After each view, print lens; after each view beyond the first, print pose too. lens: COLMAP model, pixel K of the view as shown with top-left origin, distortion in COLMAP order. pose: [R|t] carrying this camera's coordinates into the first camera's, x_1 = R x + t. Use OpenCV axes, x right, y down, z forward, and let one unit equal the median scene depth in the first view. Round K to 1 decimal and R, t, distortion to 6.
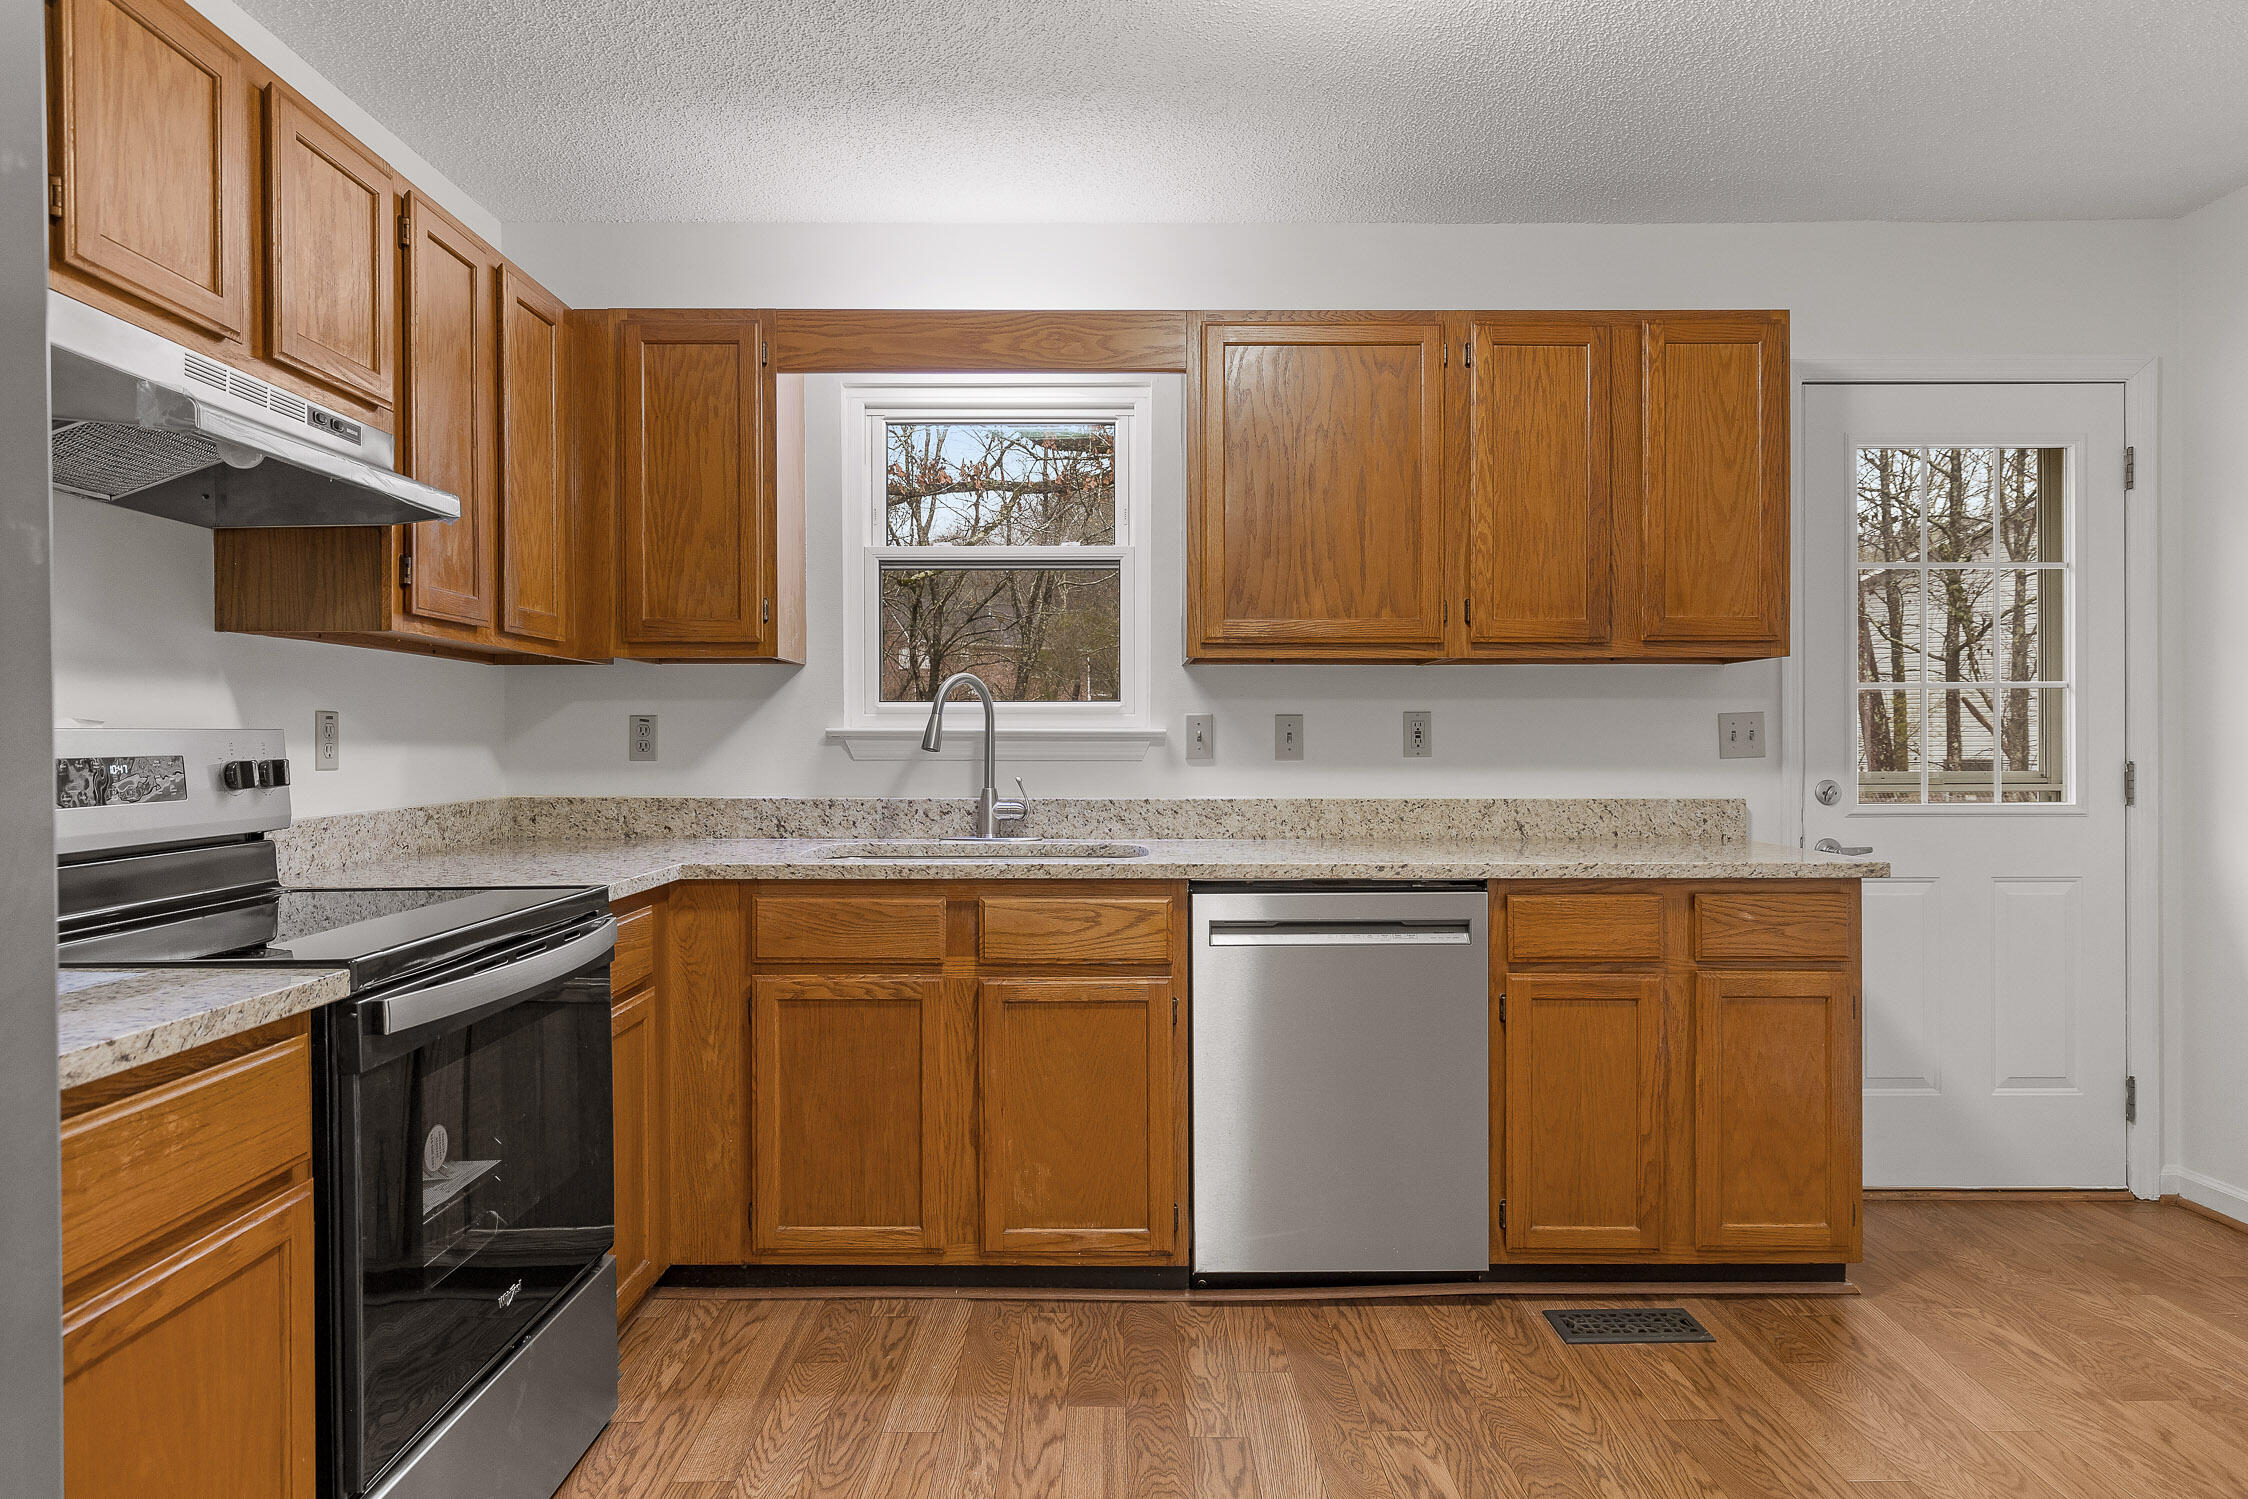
lens RADIAL K [[1333.1, 0, 1115.1], [0, 1333.1, 747.4], [0, 0, 1]] dist [0.007065, -0.001904]
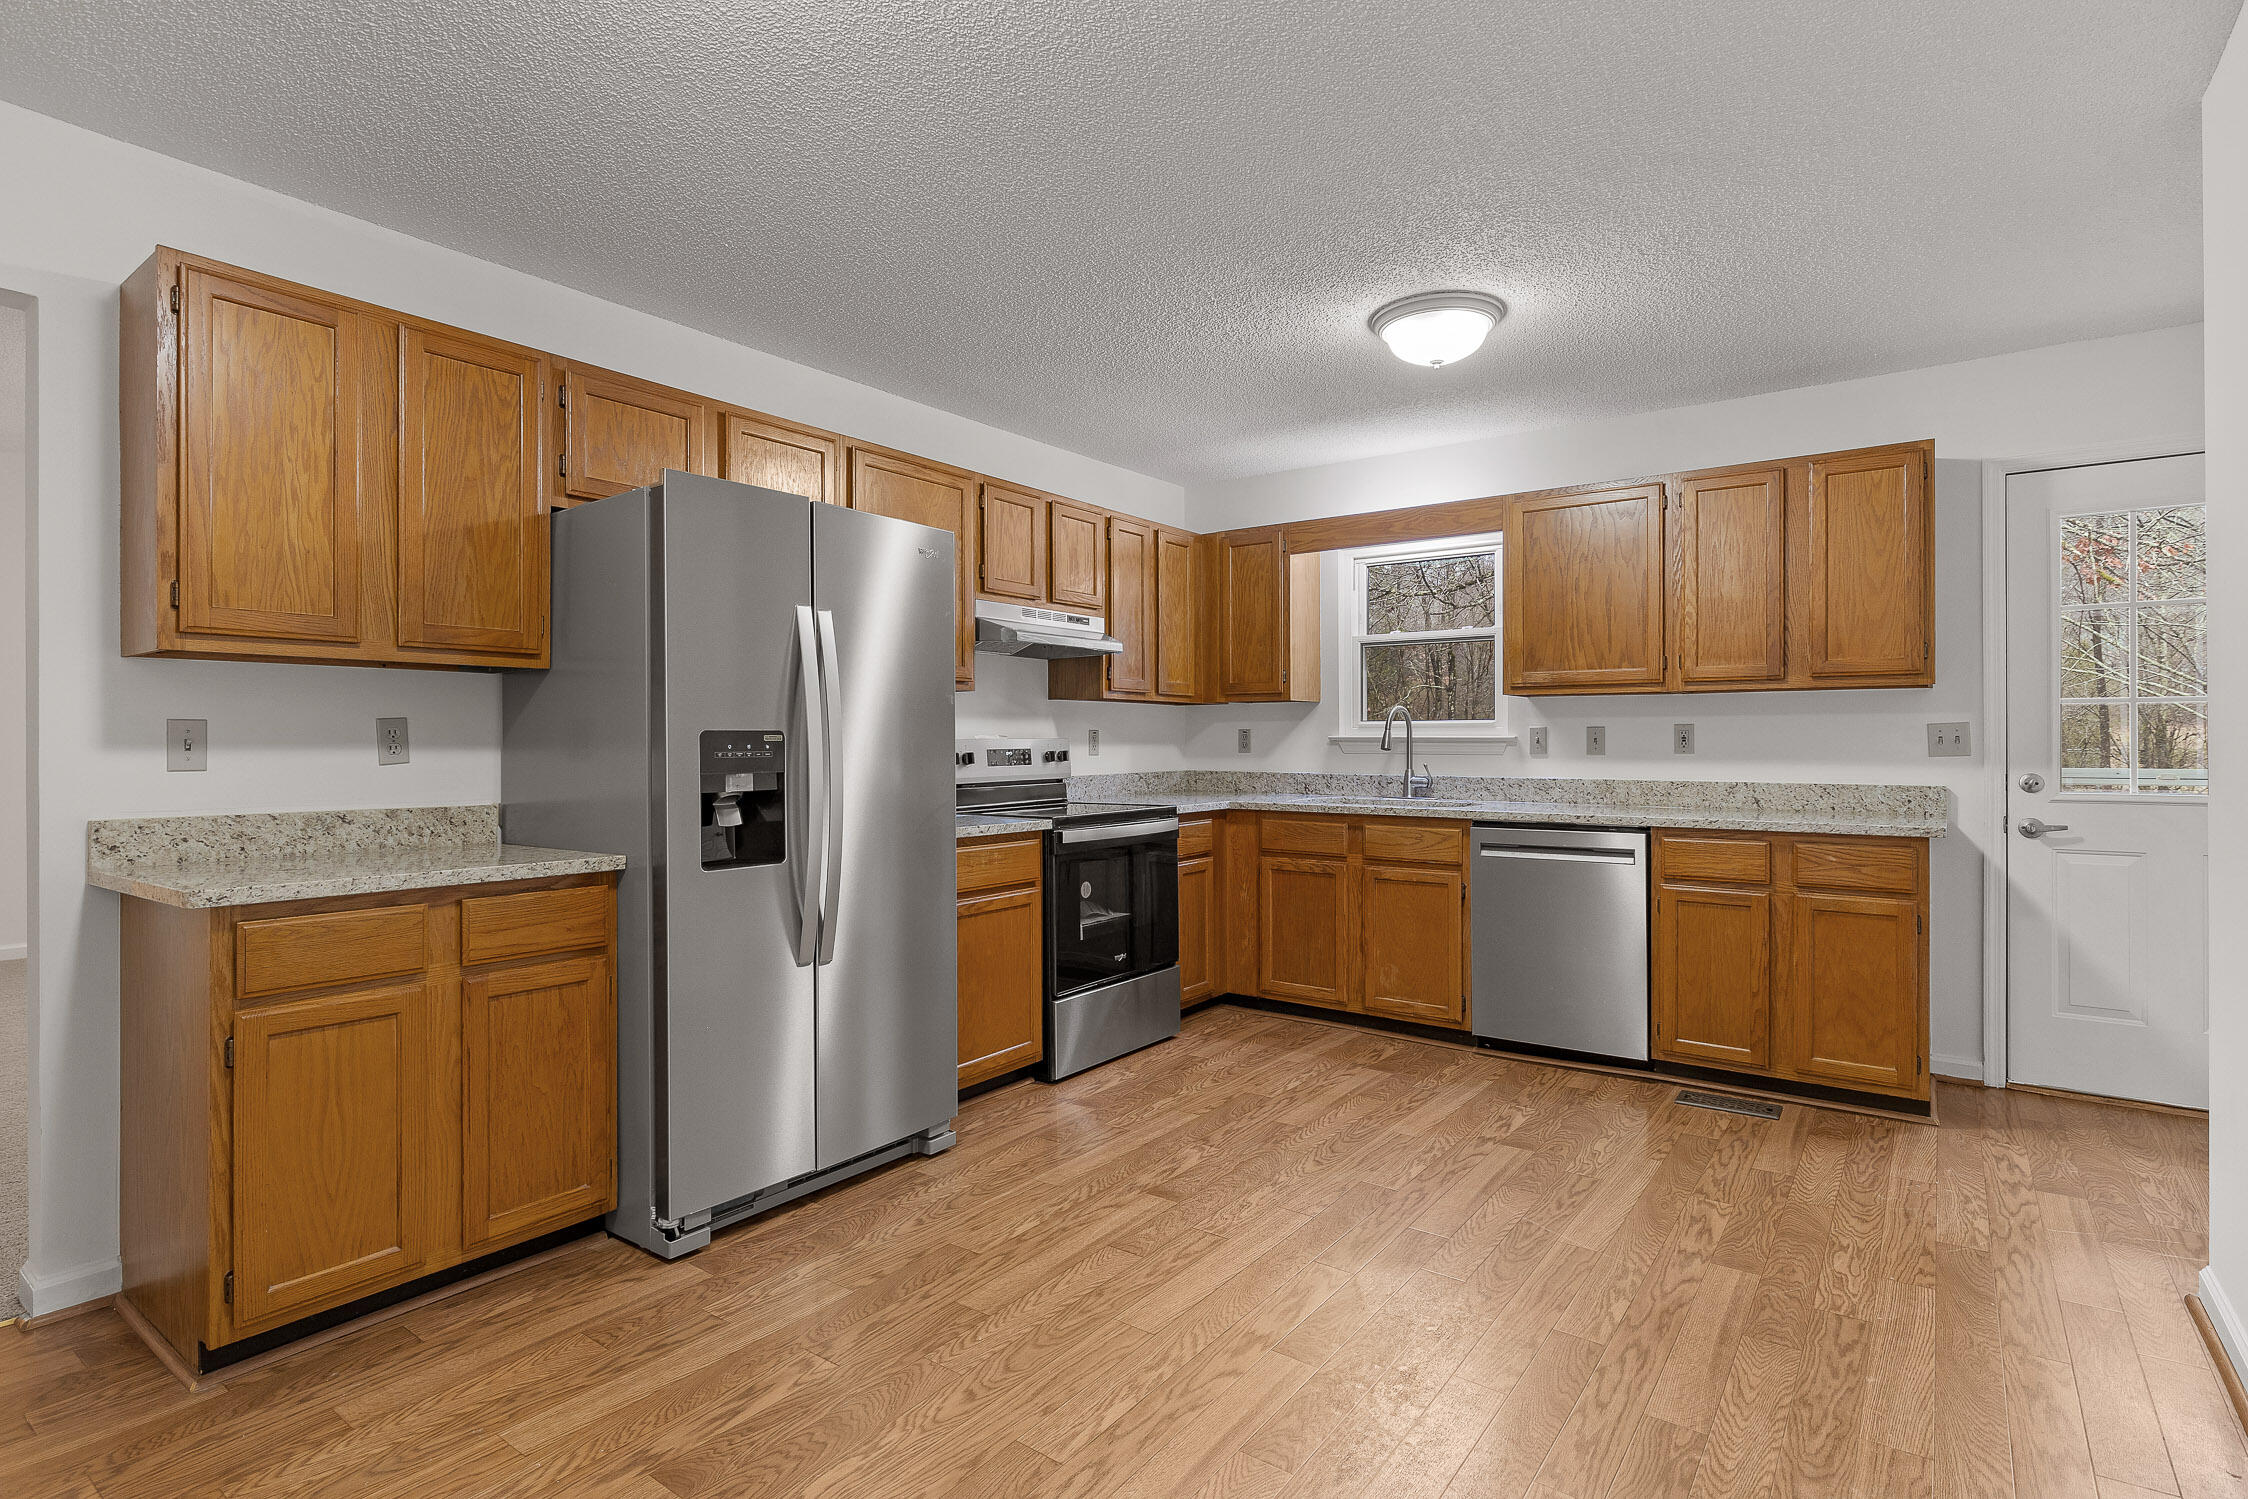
lens RADIAL K [[1110.7, 0, 1120.1], [0, 1110.7, 742.7], [0, 0, 1]] dist [-0.002614, -0.000487]
pose [[0.803619, 0.001617, -0.595142, 0.572983], [-0.003130, 0.999994, -0.001510, -0.002115], [0.595136, 0.003076, 0.803619, -0.507214]]
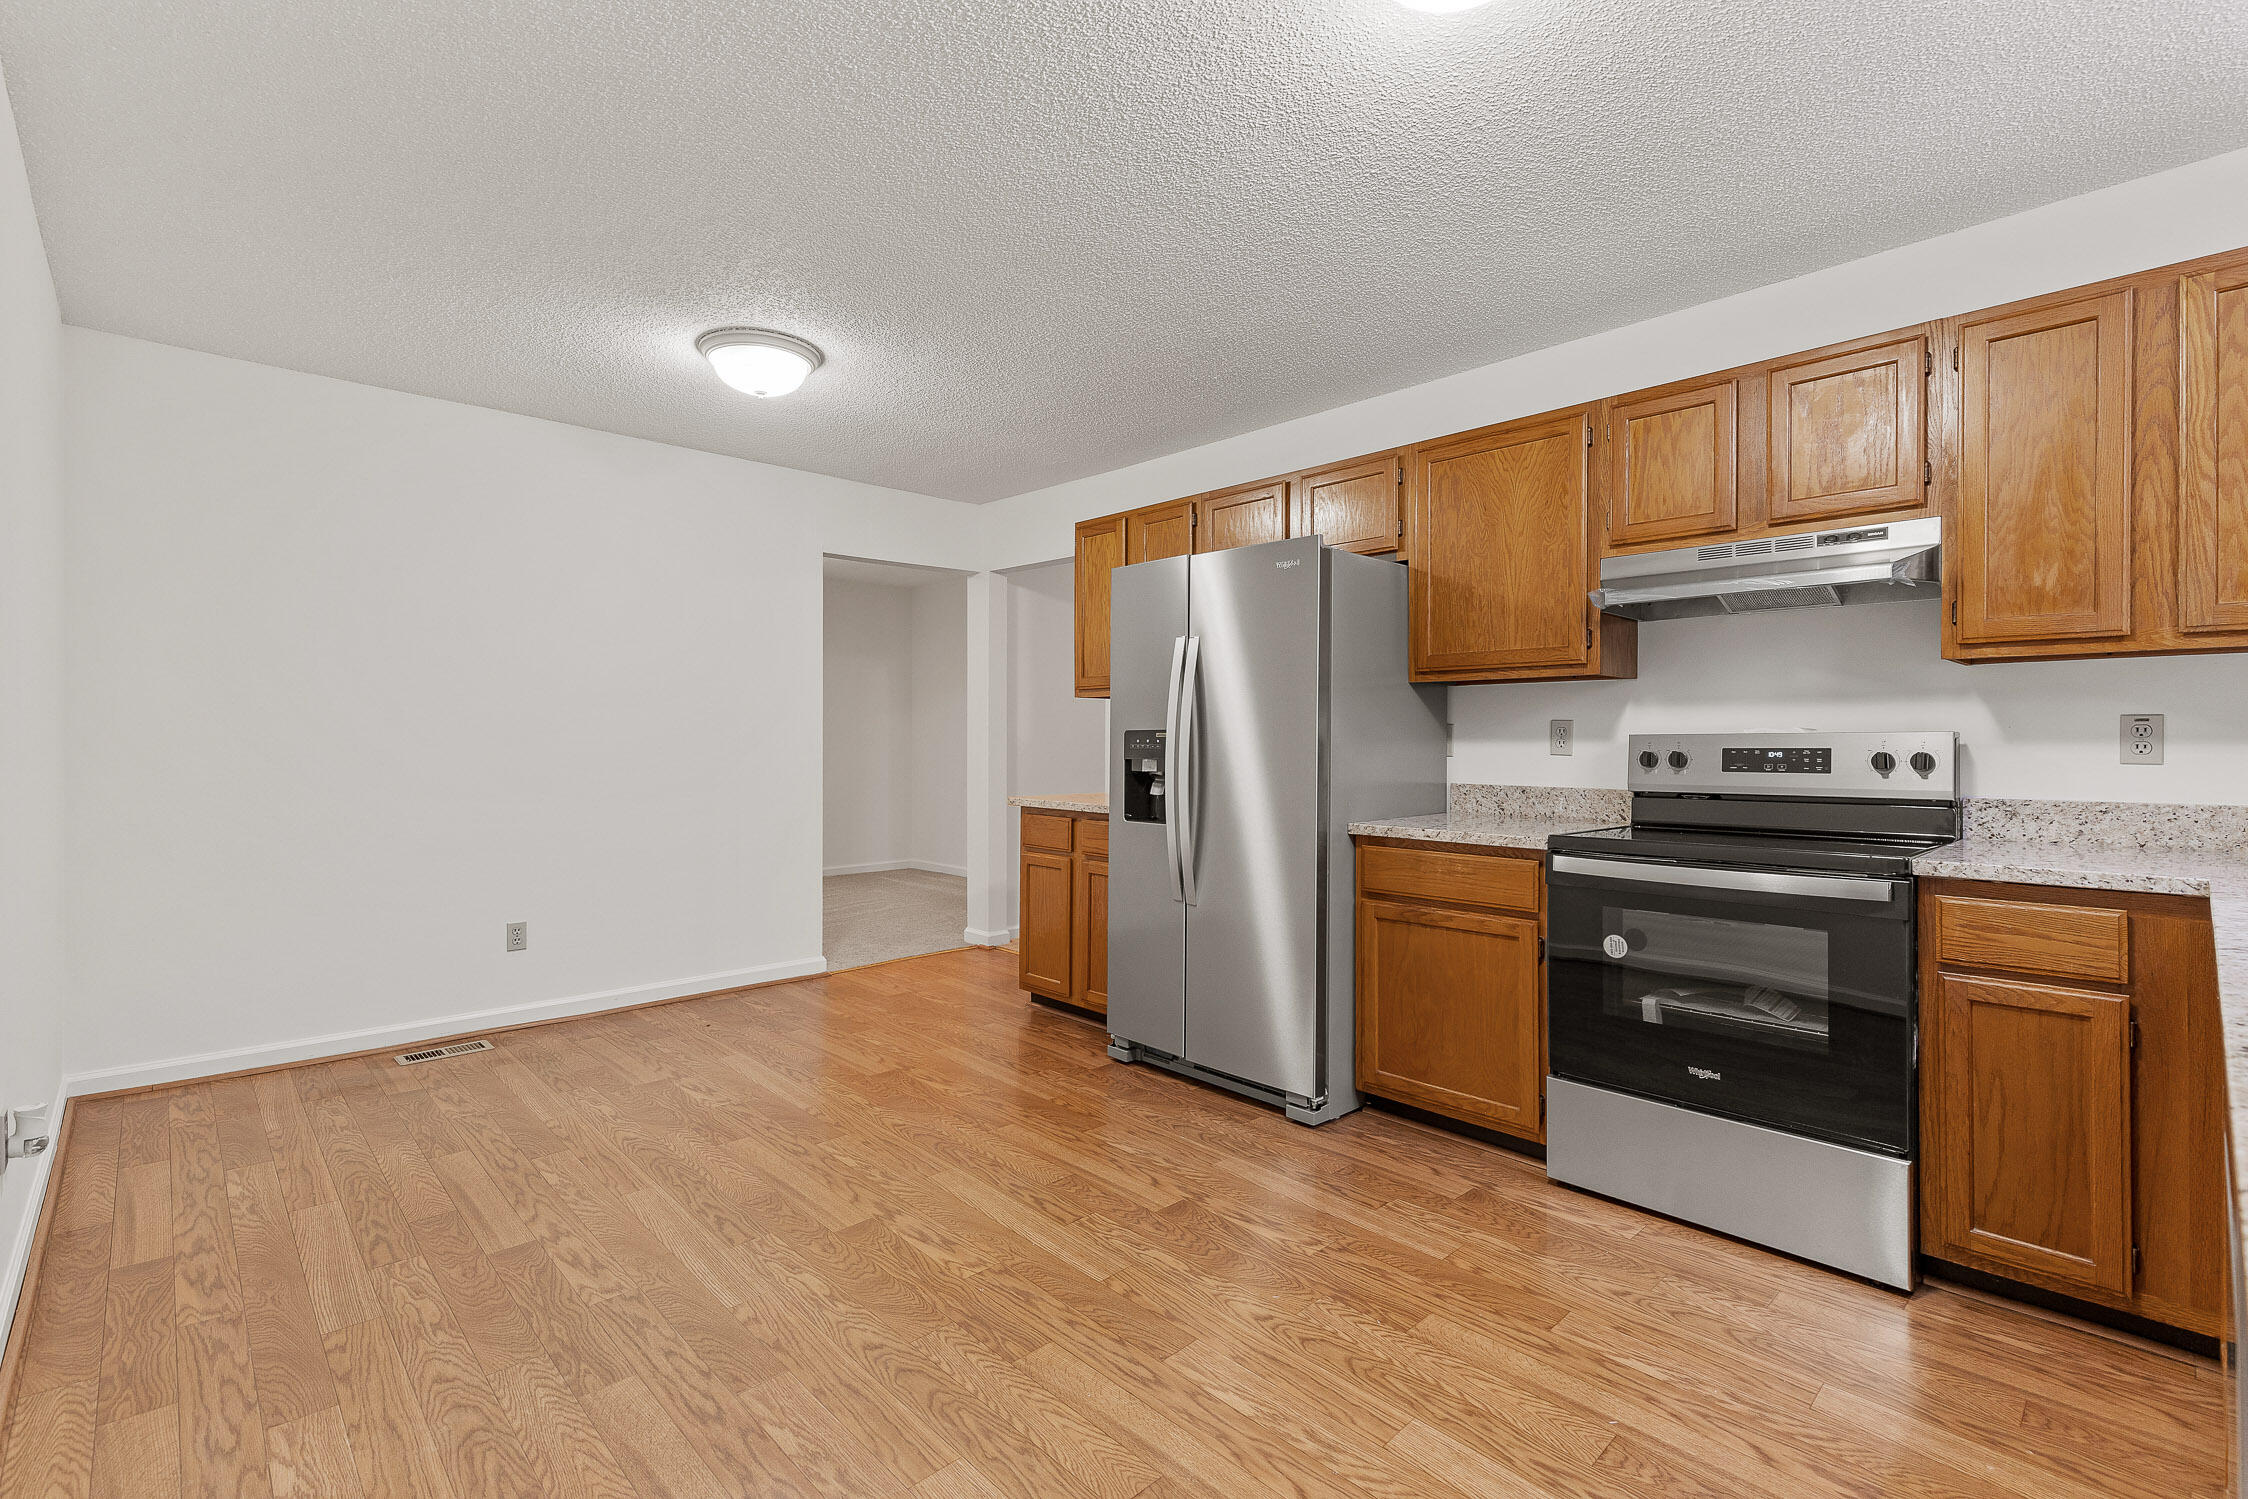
lens RADIAL K [[1022.4, 0, 1119.4], [0, 1022.4, 743.0], [0, 0, 1]] dist [0.004608, 0.000267]
pose [[-0.727952, 0.004688, -0.685612, 0.655918], [-0.002389, 0.999953, 0.009374, -0.007780], [0.685624, 0.008462, -0.727907, 0.986260]]
